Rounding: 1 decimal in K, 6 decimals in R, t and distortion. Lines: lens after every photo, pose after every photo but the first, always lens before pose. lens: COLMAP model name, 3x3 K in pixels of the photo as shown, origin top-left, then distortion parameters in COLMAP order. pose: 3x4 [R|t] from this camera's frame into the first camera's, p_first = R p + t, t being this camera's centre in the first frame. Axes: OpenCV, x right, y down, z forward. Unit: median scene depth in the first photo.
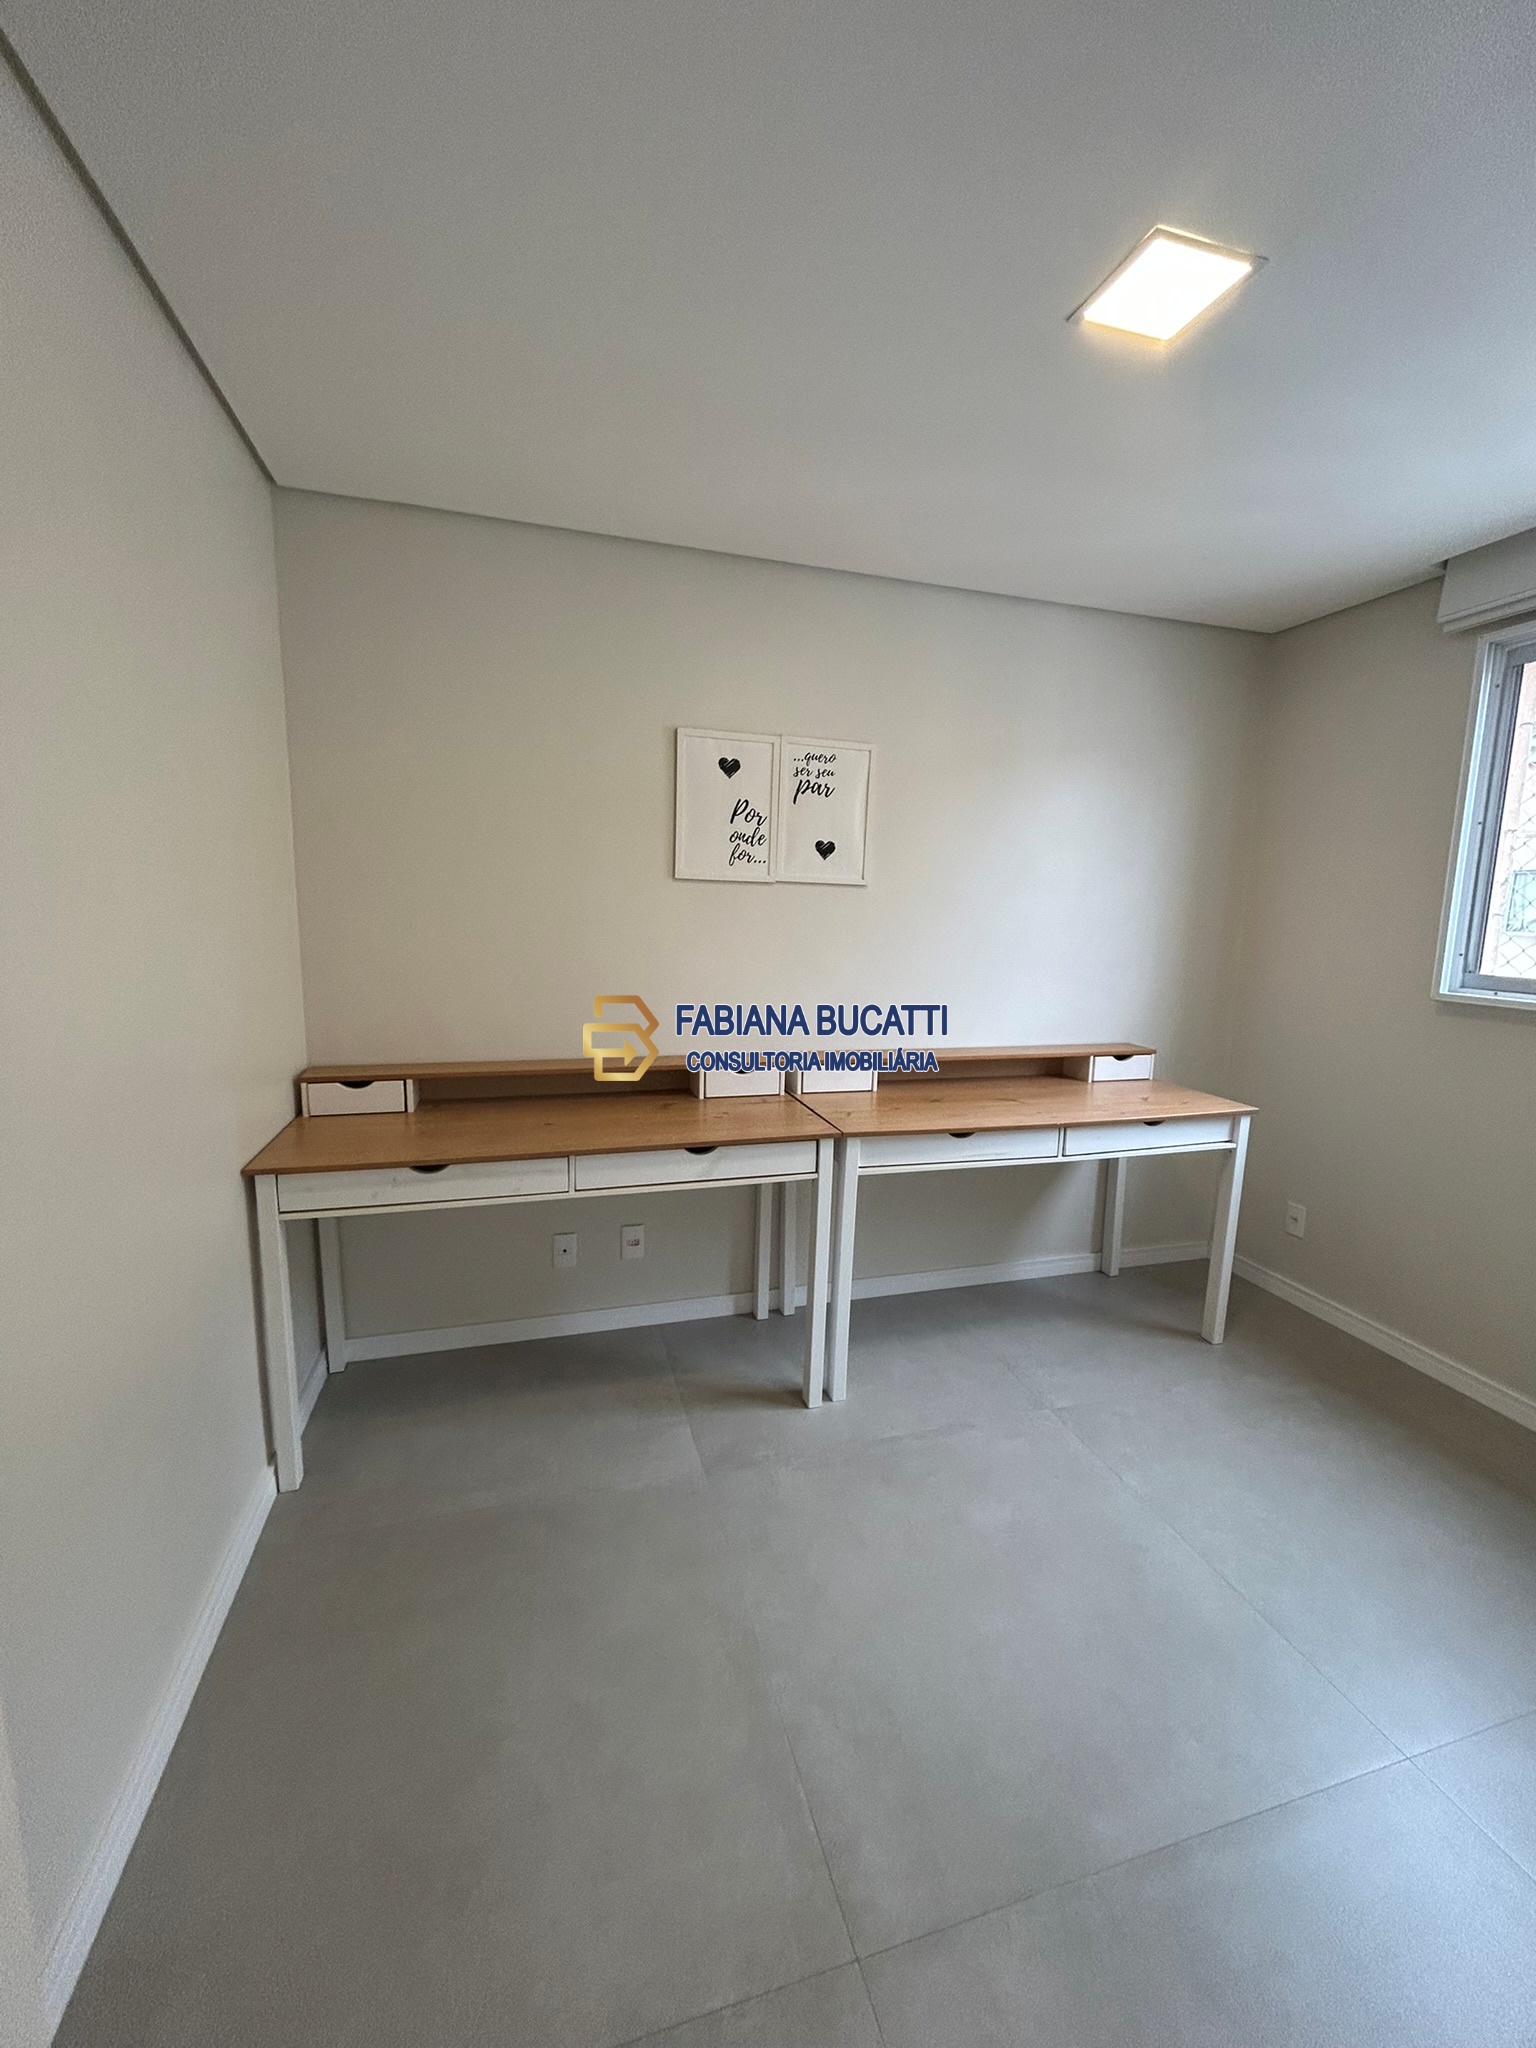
lens RADIAL K [[829.3, 0, 771.5], [0, 829.3, 1029.2], [0, 0, 1]] dist [-0.000520, 0.000251]
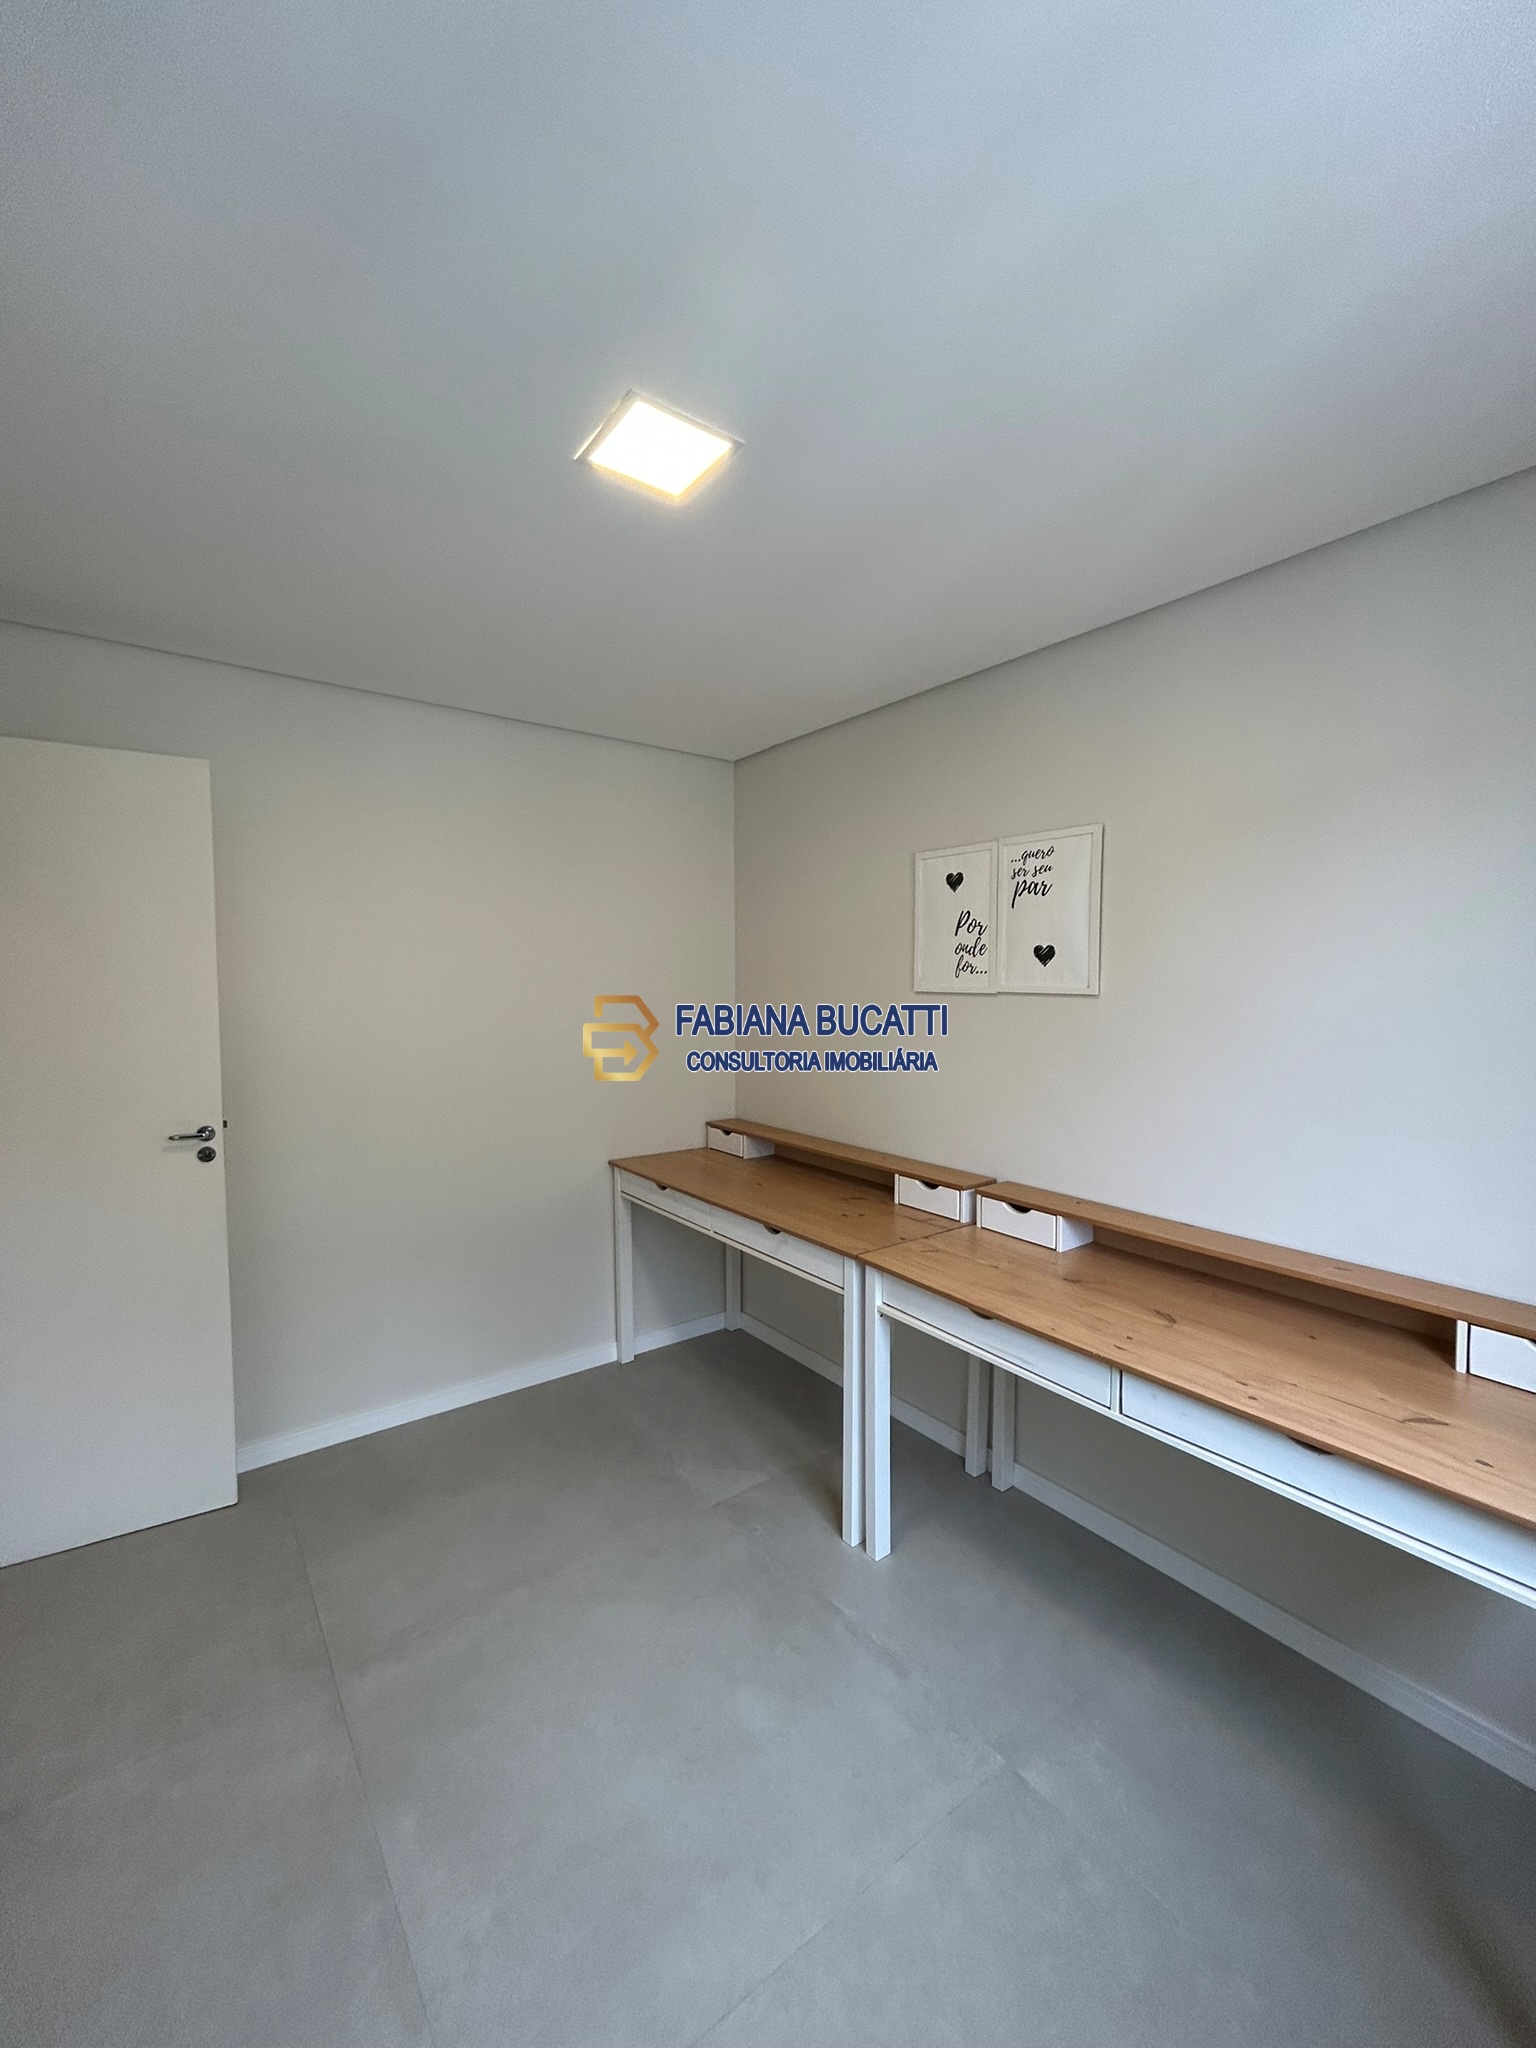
lens RADIAL K [[827.1, 0, 768.0], [0, 827.1, 1024.0], [0, 0, 1]] dist [-0.005255, 0.000570]
pose [[0.344005, 0.024211, -0.938656, 0.802701], [-0.132836, 0.990868, -0.023124, -0.089639], [0.929524, 0.132642, 0.344080, 0.459180]]
